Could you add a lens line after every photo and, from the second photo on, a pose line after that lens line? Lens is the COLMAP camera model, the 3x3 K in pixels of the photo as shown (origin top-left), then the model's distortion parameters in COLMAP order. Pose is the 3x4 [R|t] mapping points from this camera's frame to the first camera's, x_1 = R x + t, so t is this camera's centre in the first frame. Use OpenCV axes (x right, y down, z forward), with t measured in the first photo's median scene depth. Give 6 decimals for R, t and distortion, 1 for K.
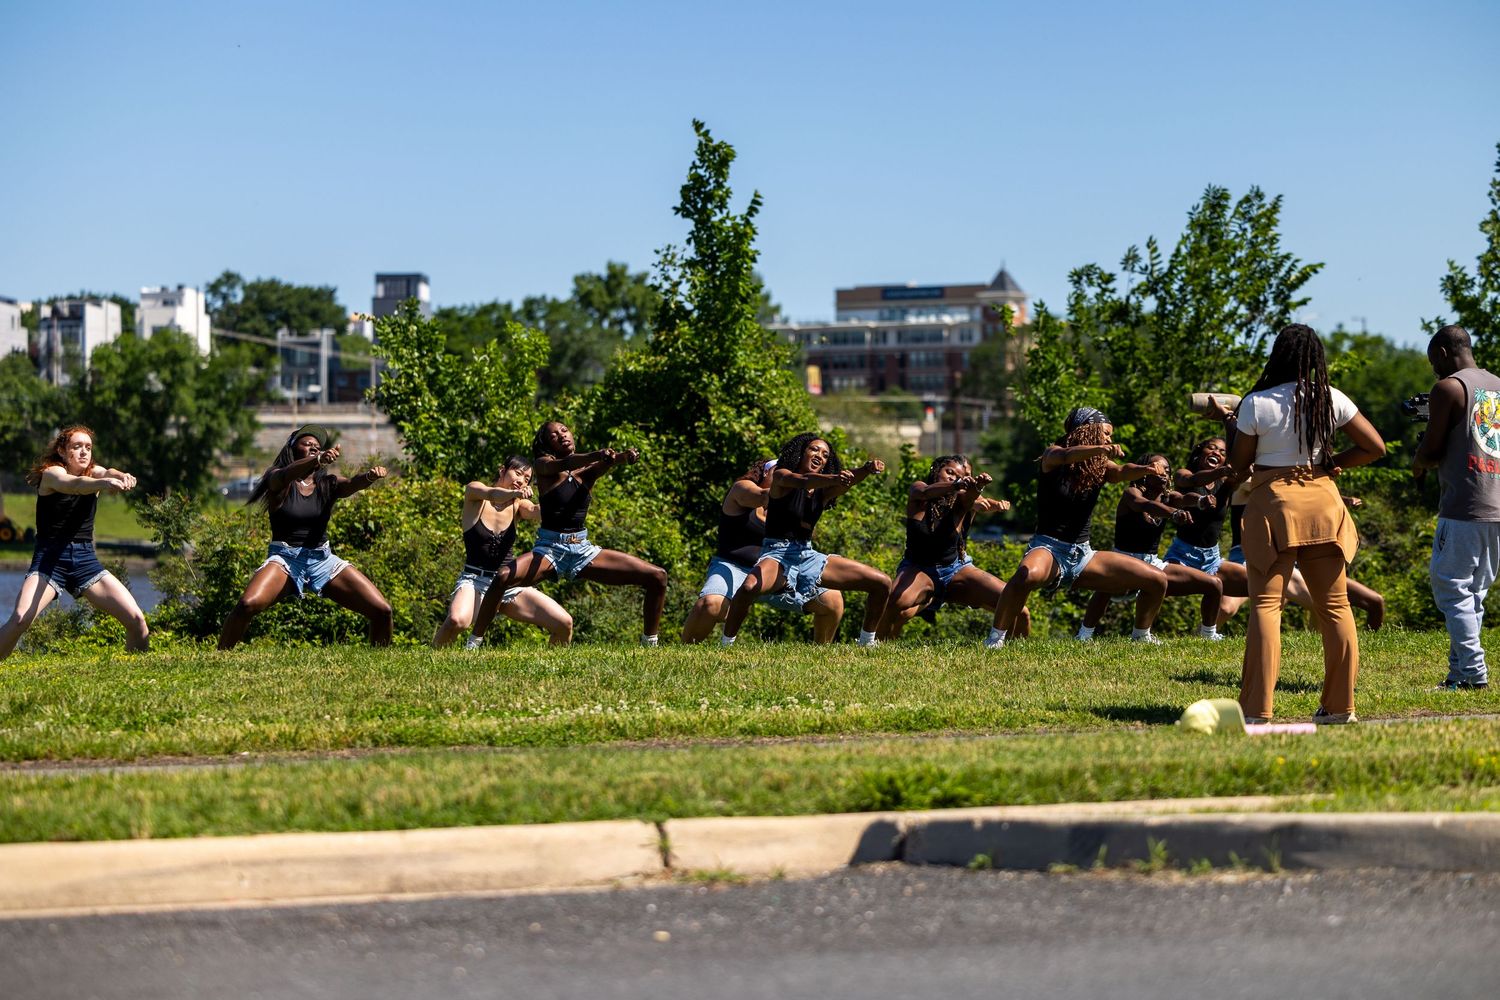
lens RADIAL K [[4129.8, 0, 740.8], [0, 4129.8, 509.4], [0, 0, 1]] dist [0.024405, 0.000000]
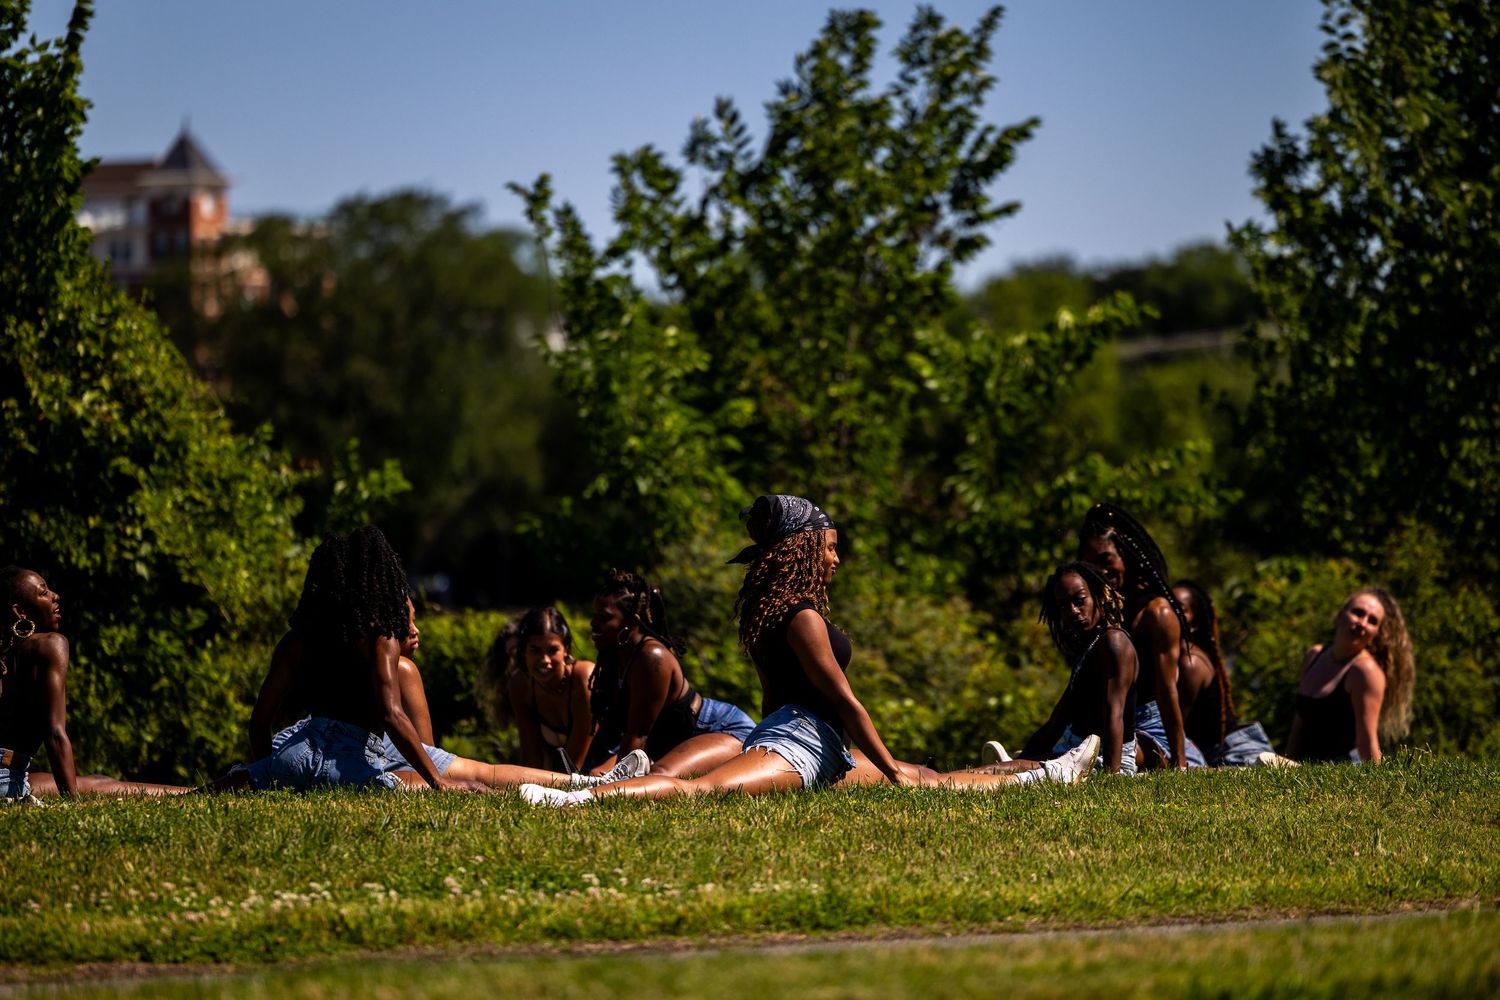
lens RADIAL K [[7320.2, 0, 742.3], [0, 7320.2, 501.3], [0, 0, 1]] dist [-0.012328, 0.000000]
pose [[0.990519, -0.004009, 0.137321, -0.114555], [0.005113, 0.999957, -0.007689, 0.000755], [-0.137284, 0.008318, 0.990497, -0.031071]]
